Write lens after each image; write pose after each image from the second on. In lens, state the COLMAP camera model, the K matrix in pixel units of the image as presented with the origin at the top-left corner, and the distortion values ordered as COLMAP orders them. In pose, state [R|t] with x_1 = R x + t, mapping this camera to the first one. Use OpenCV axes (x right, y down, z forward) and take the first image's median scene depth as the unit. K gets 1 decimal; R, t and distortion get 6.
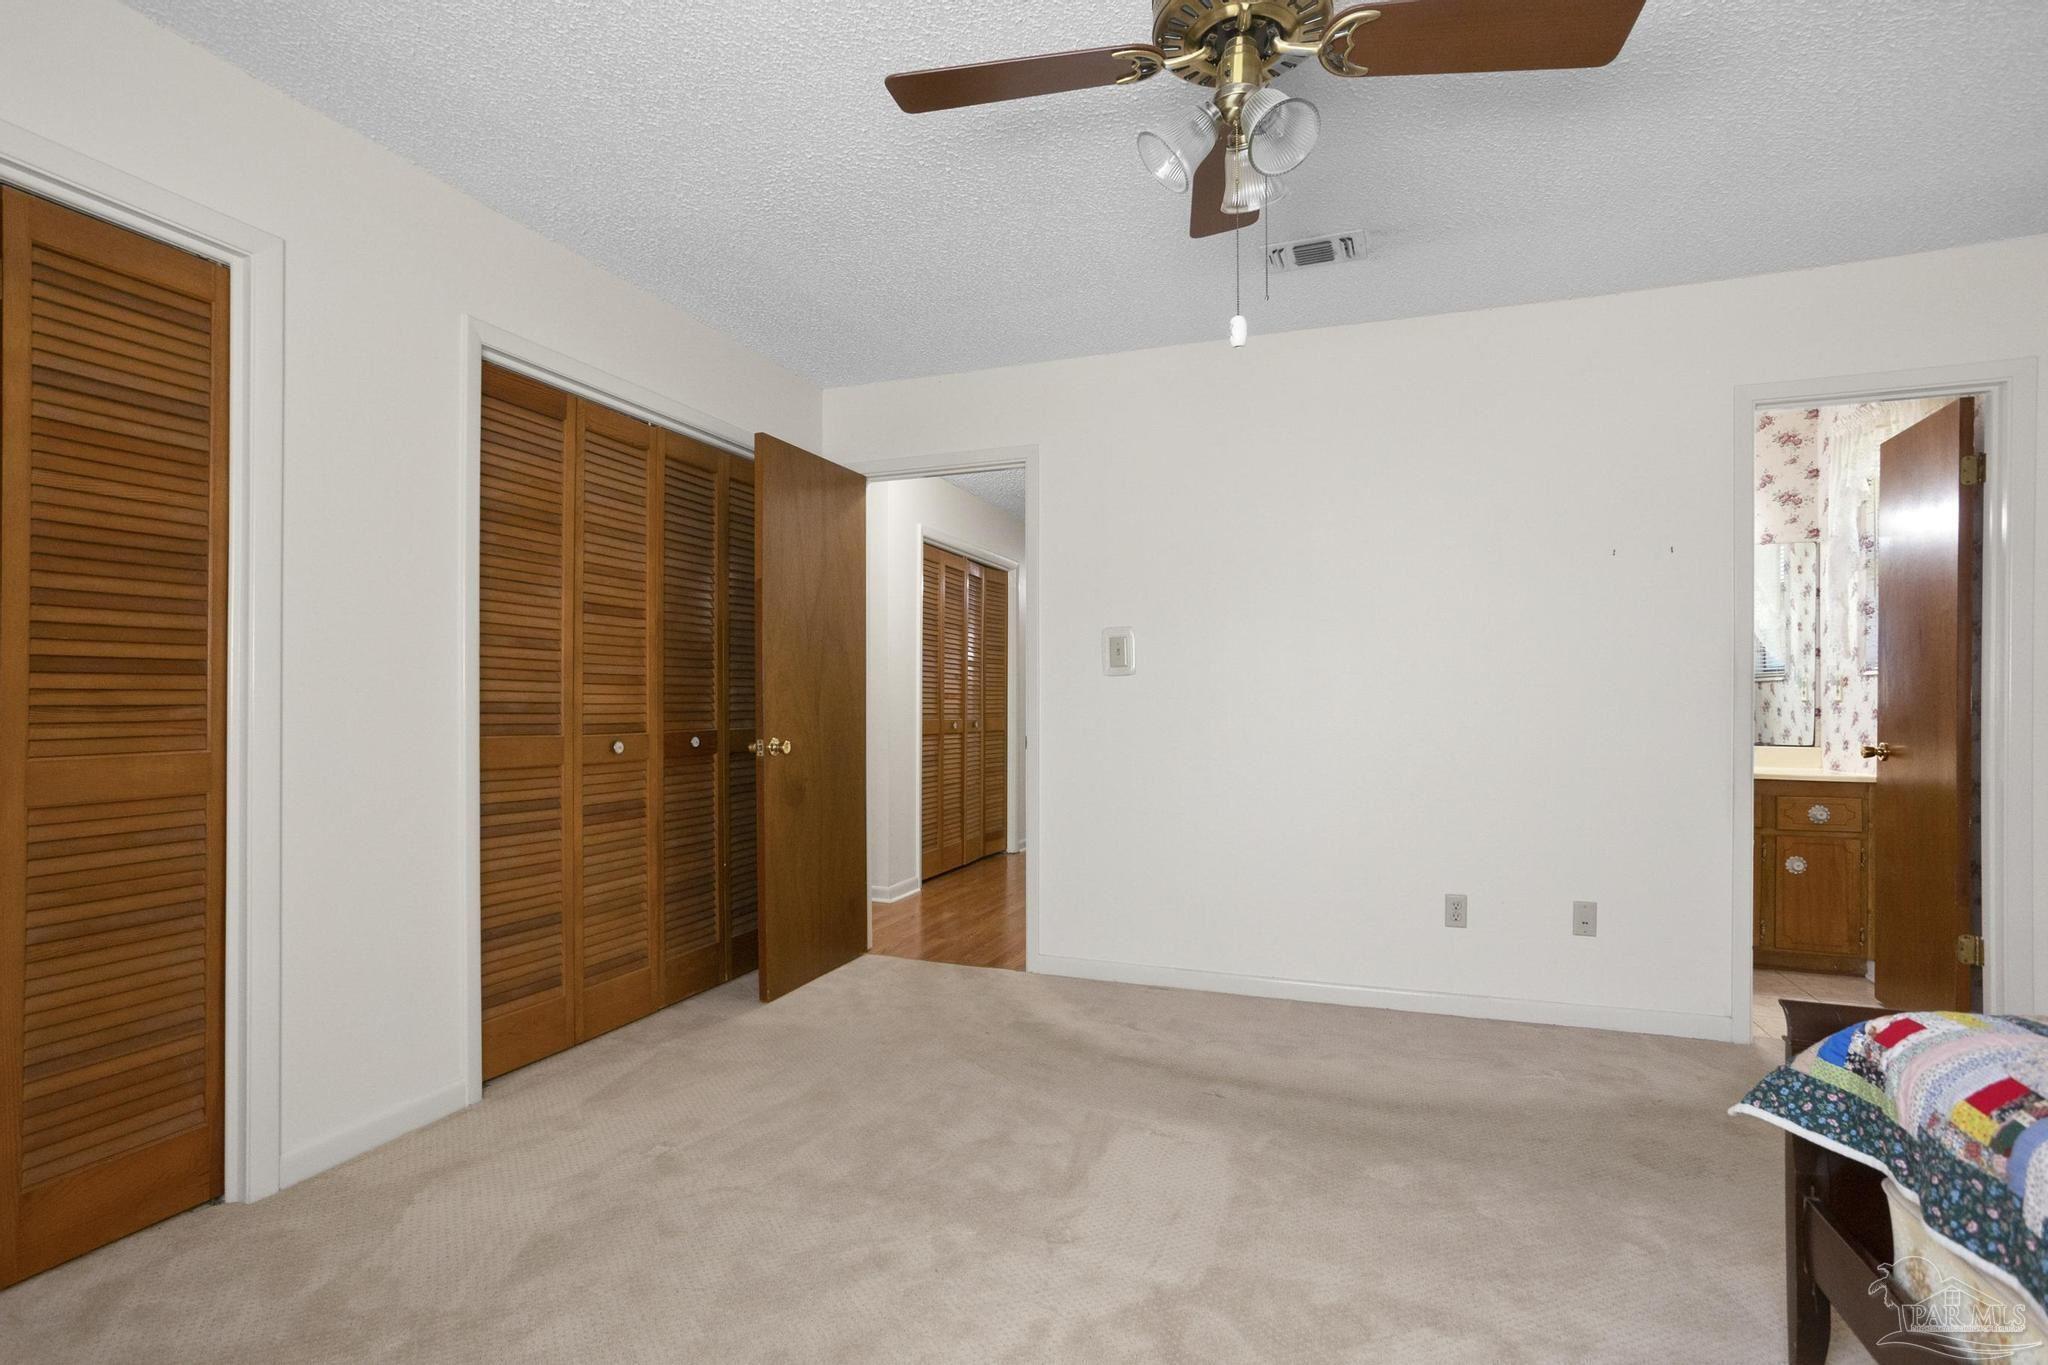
lens RADIAL K [[1006.0, 0, 1009.6], [0, 1006.0, 696.1], [0, 0, 1]] dist [-0.034127, 0.032891]
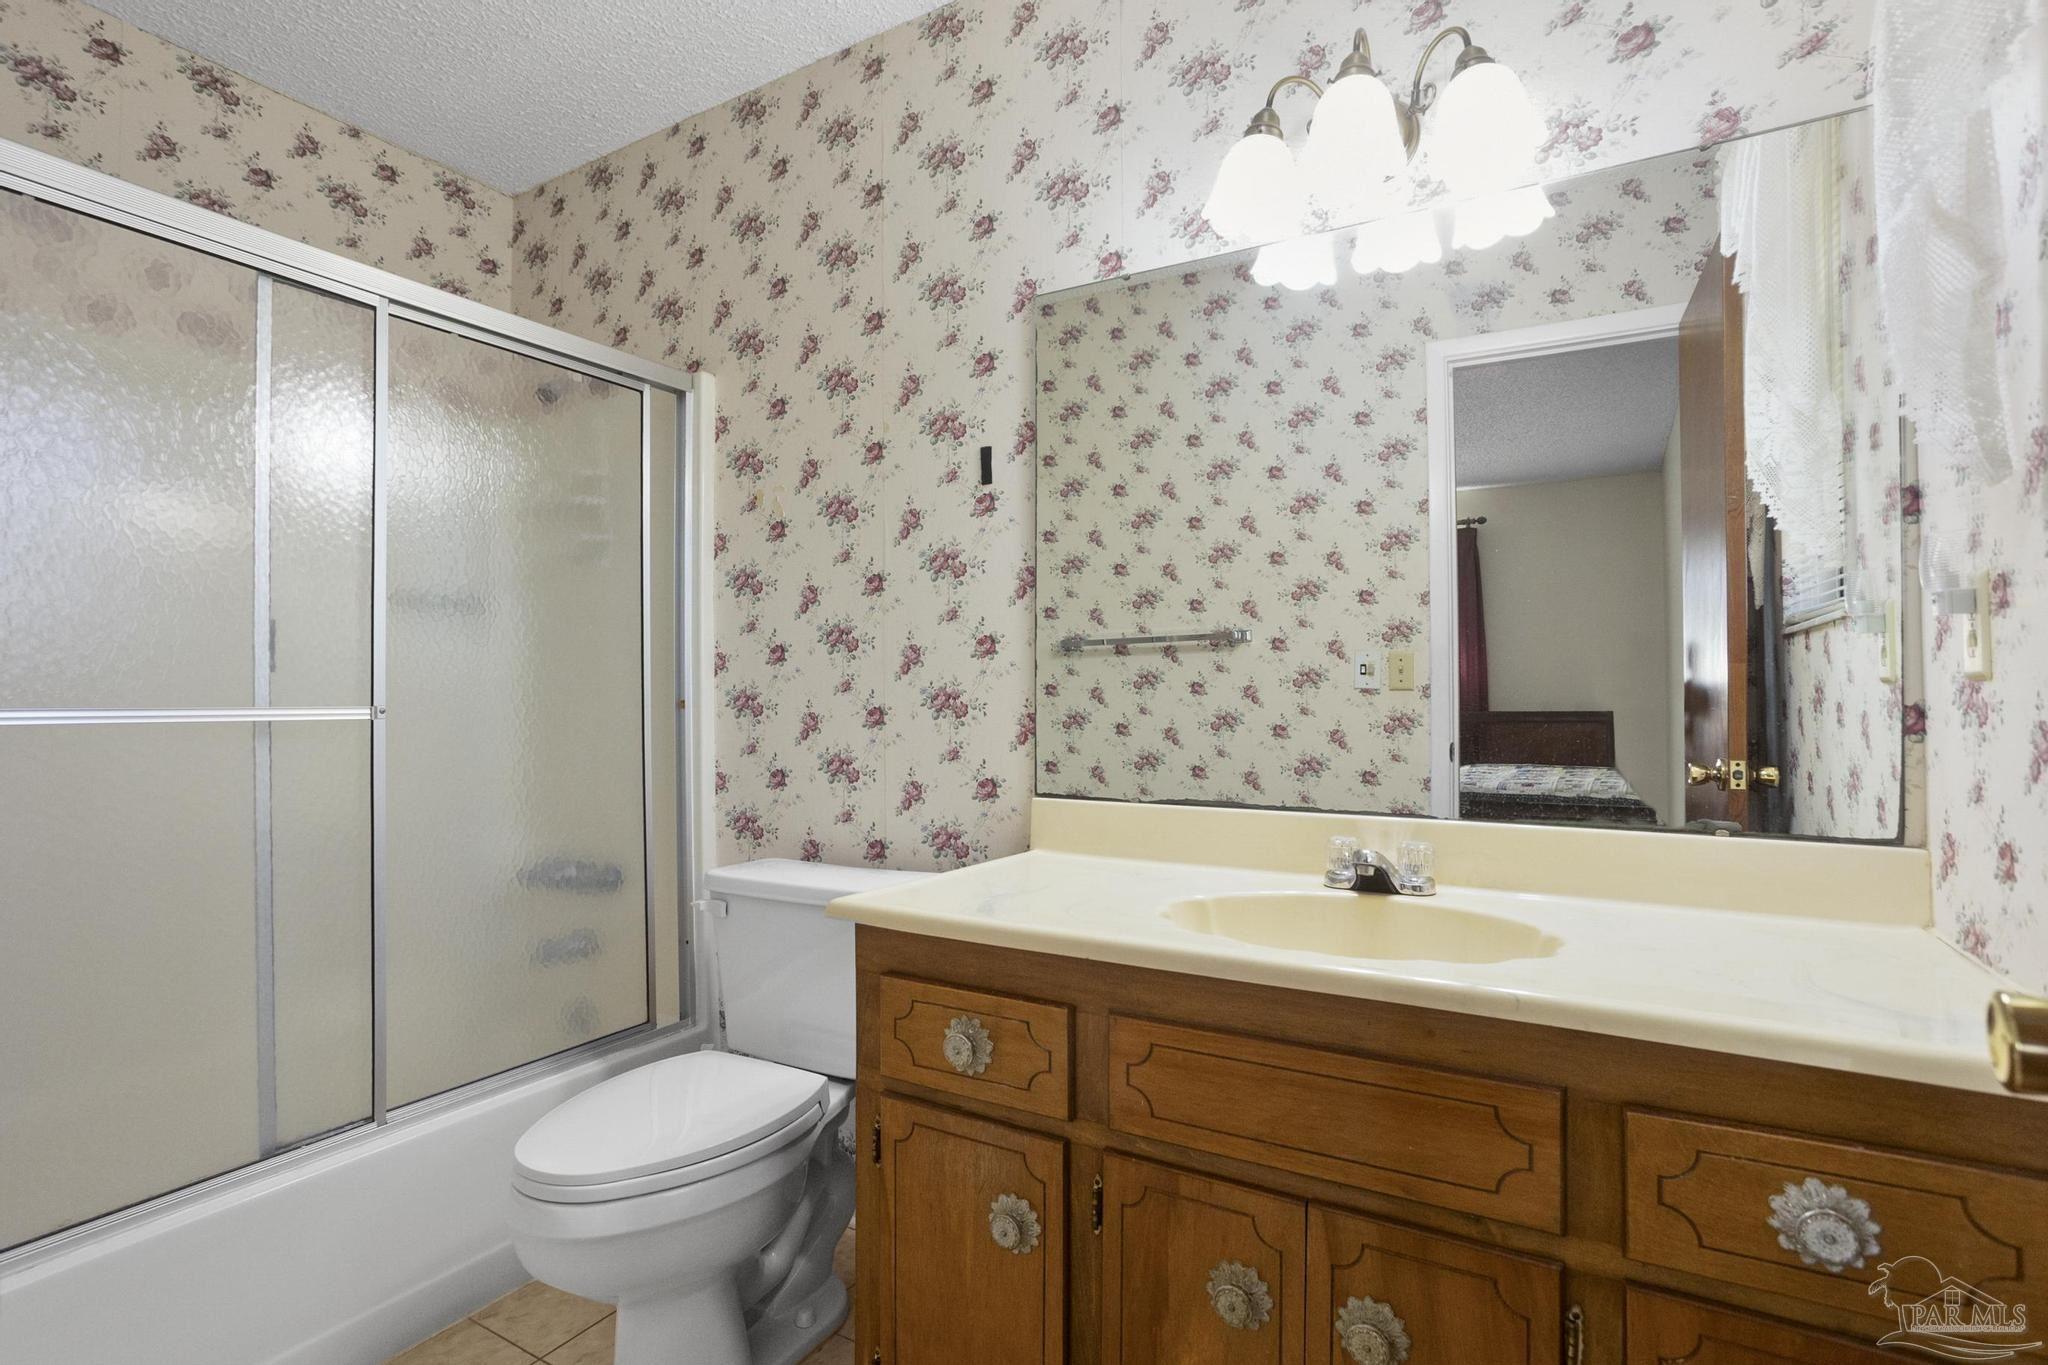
lens RADIAL K [[1004.9, 0, 1010.1], [0, 1004.9, 681.1], [0, 0, 1]] dist [-0.048647, 0.030177]
pose [[0.984545, -0.008843, -0.174908, 0.621549], [0.007487, 0.999937, -0.008410, 0.006232], [0.174971, 0.006971, 0.984549, 0.700623]]
